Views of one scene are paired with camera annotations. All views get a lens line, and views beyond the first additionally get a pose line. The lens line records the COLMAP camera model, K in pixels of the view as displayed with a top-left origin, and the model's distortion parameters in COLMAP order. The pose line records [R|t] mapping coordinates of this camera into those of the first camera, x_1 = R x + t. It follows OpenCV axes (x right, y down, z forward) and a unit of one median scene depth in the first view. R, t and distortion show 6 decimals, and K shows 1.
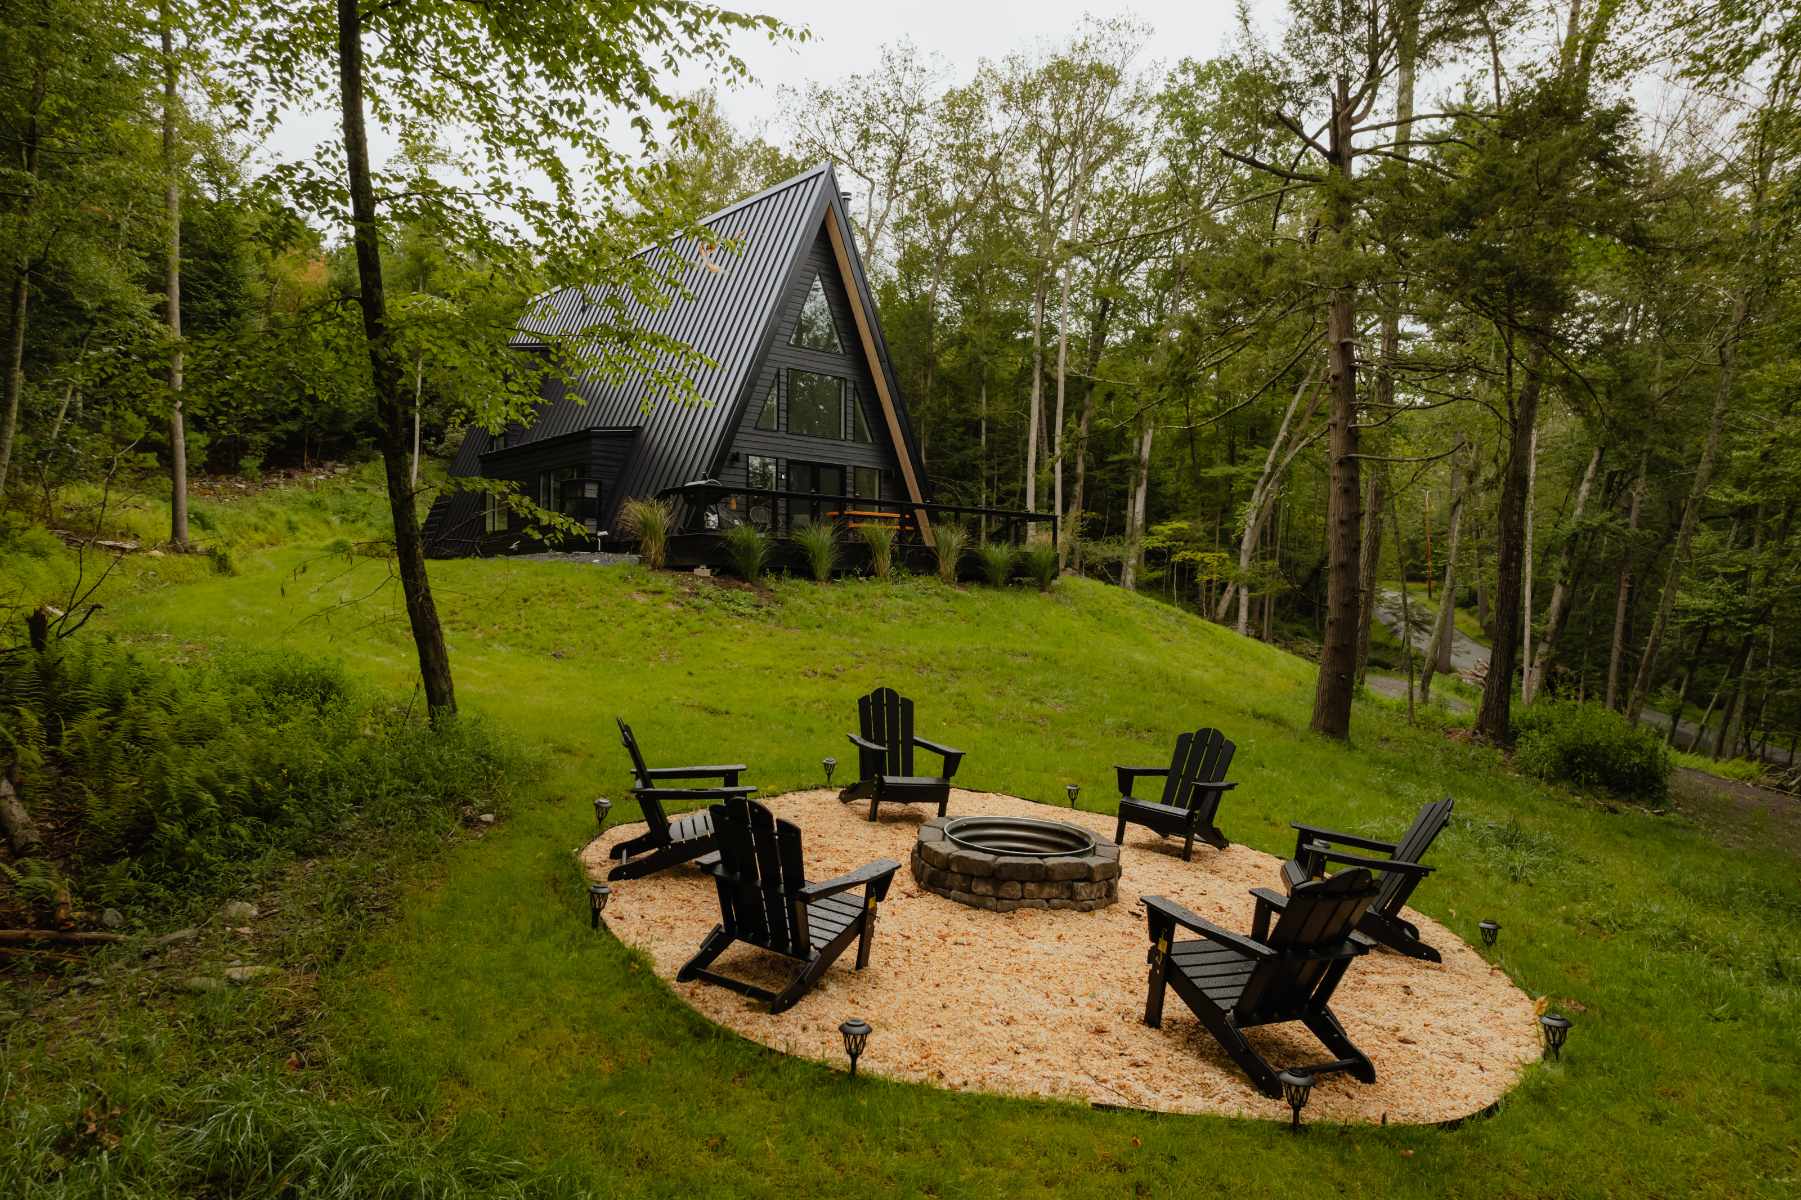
lens RADIAL K [[1149.1, 0, 894.7], [0, 1149.1, 610.2], [0, 0, 1]] dist [-0.047197, 0.015520]
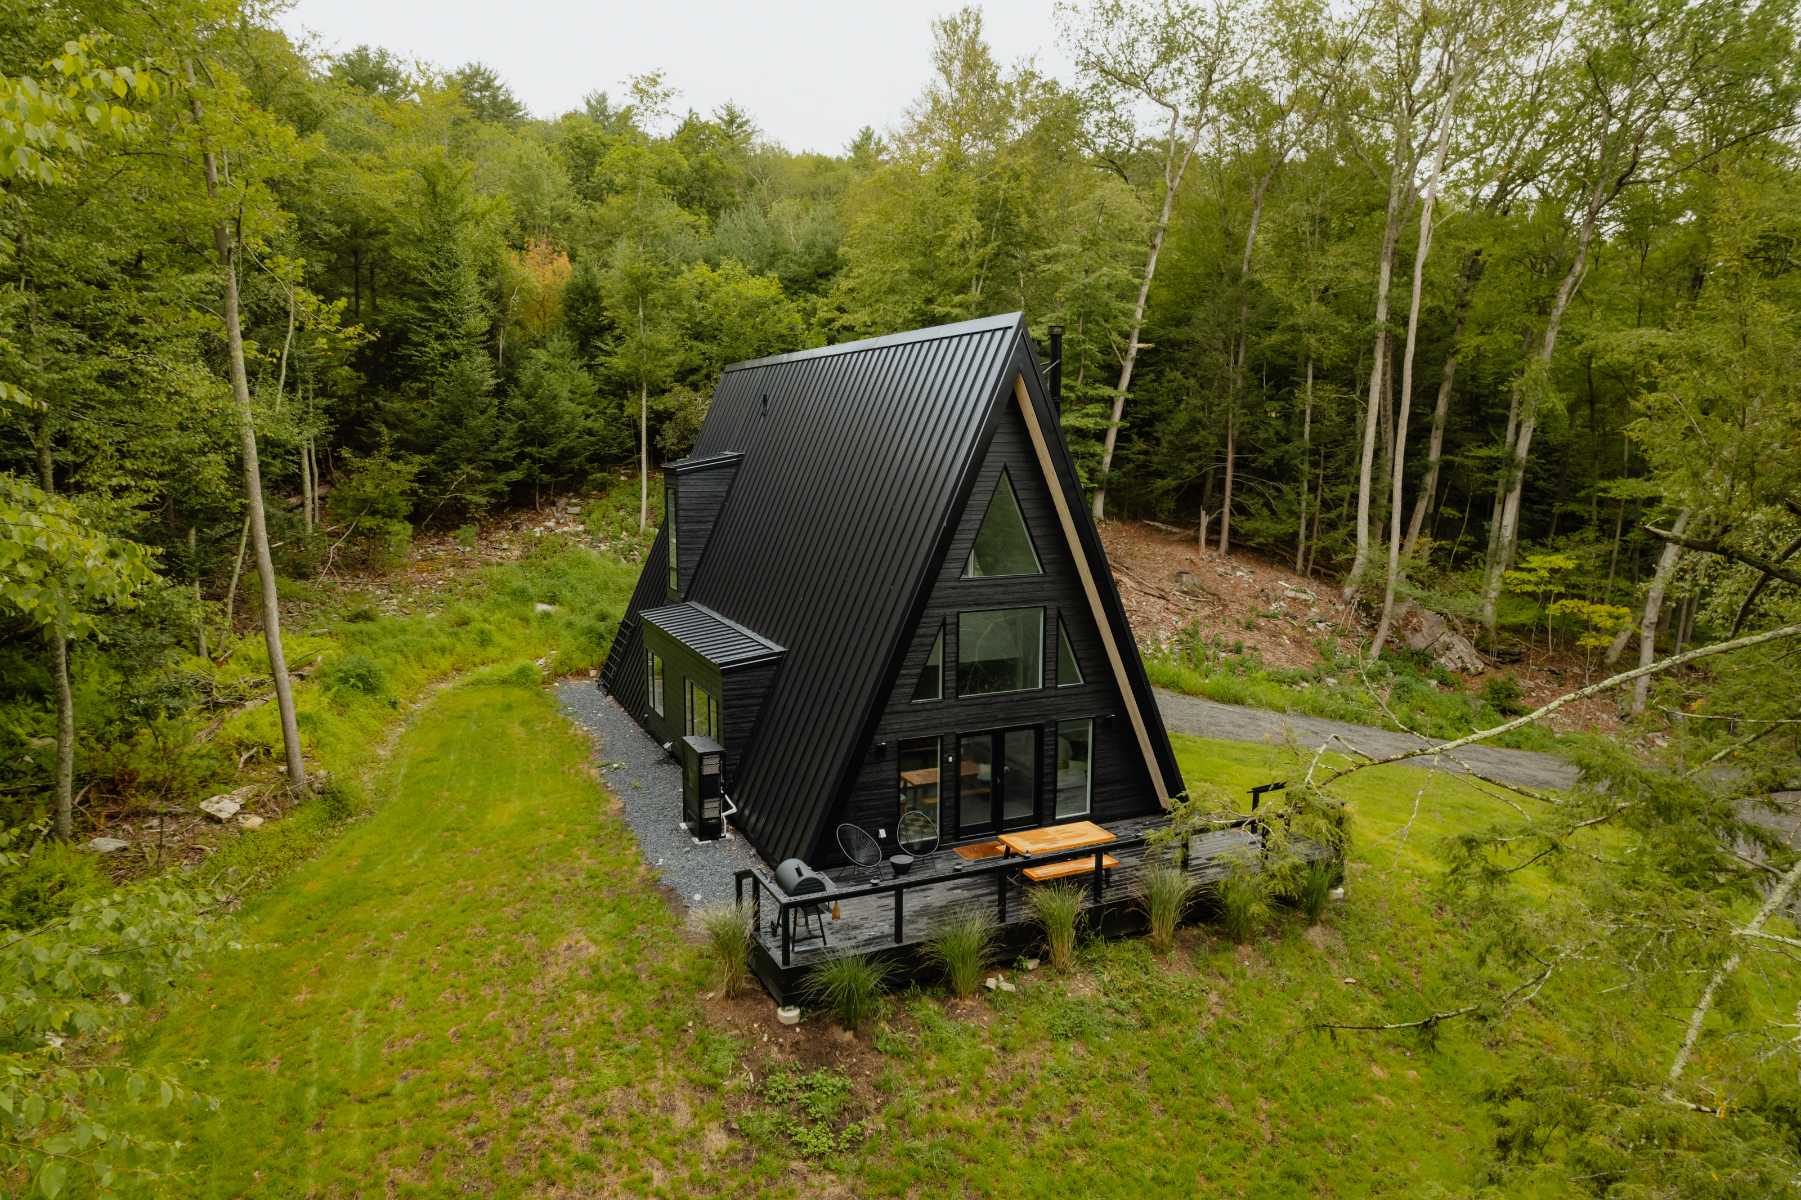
lens RADIAL K [[1149.1, 0, 901.4], [0, 1149.1, 611.3], [0, 0, 1]] dist [-0.047197, 0.015520]
pose [[0.958956, 0.038348, -0.280950, 0.046566], [0.002830, 0.989469, 0.144715, -0.191064], [0.283541, -0.139570, 0.948749, 0.179850]]
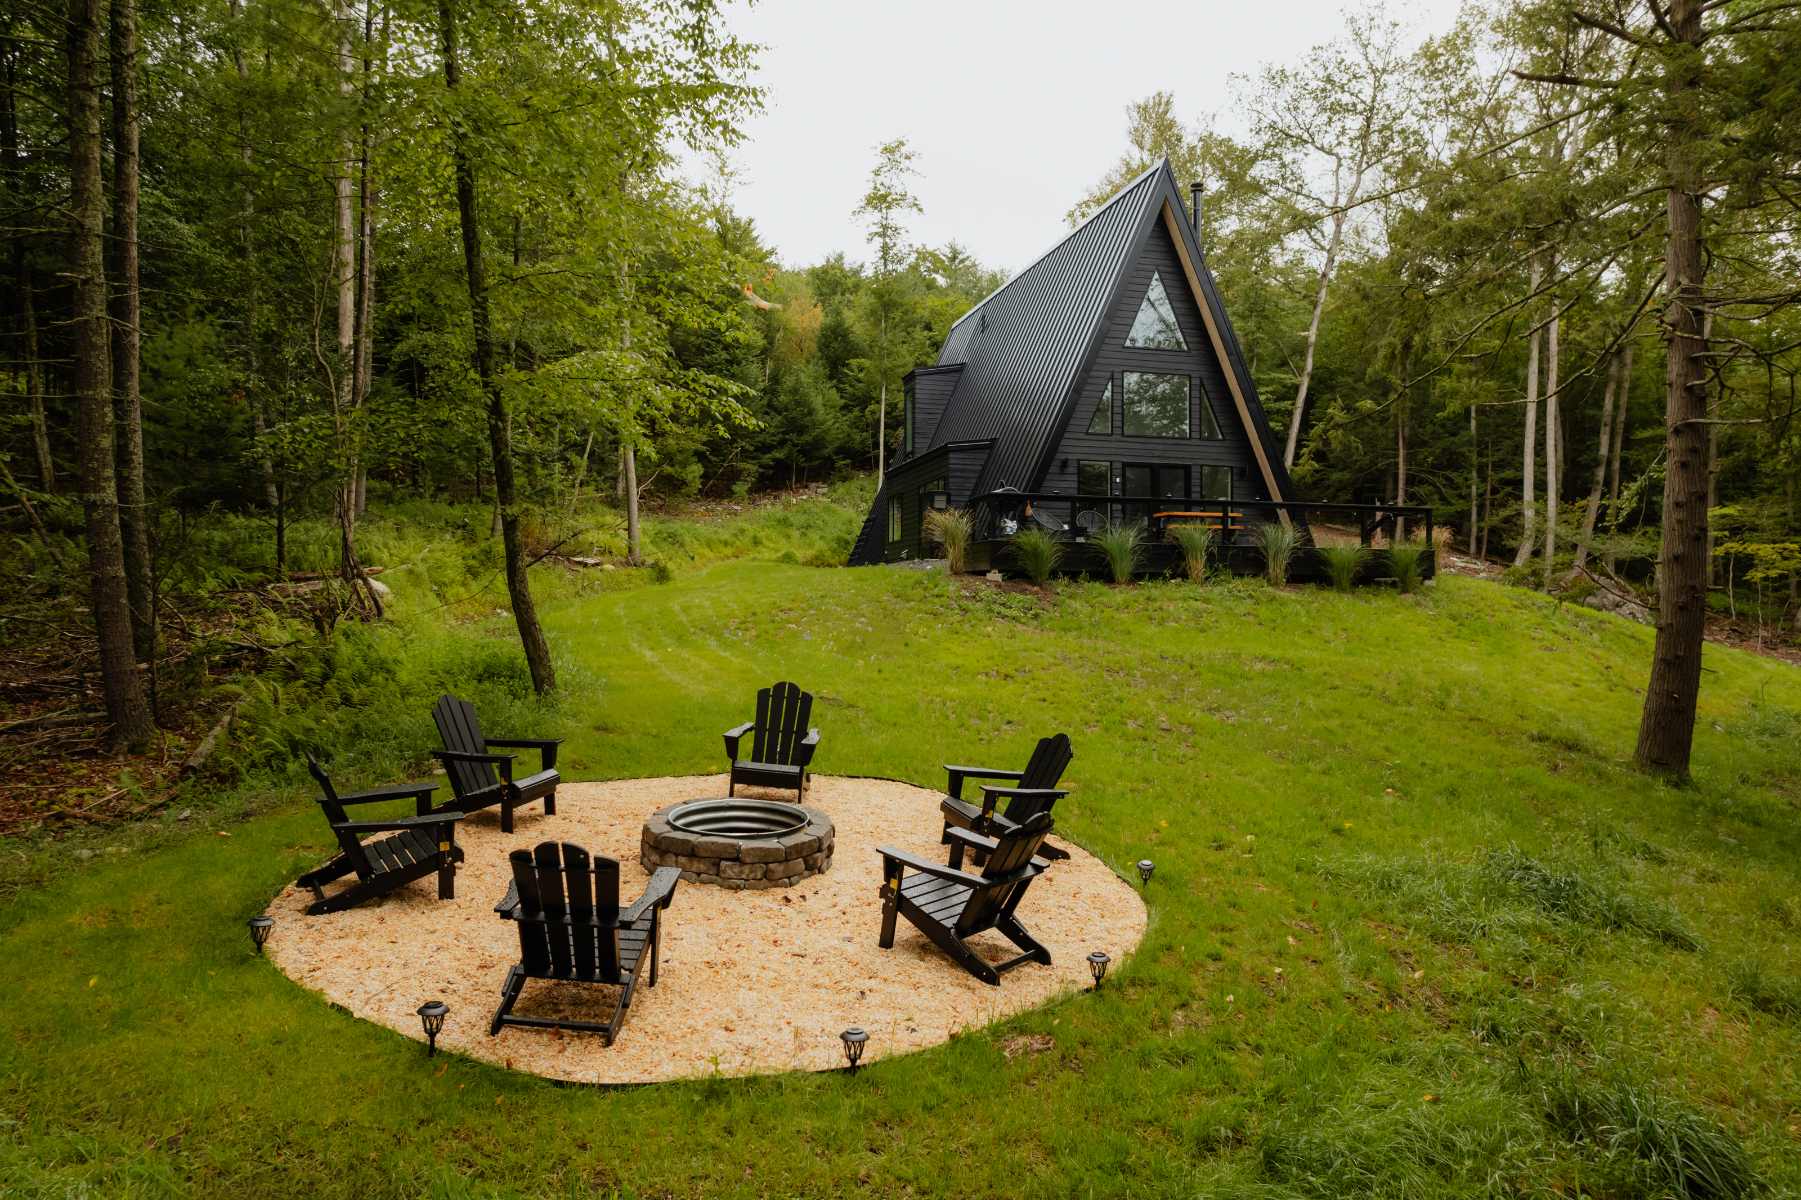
lens RADIAL K [[1149.1, 0, 900.8], [0, 1149.1, 610.8], [0, 0, 1]] dist [-0.047197, 0.015520]
pose [[0.890870, 0.000182, -0.454259, 0.112363], [-0.001778, 0.999994, -0.003087, 0.000670], [0.454255, 0.003557, 0.890865, 0.015947]]
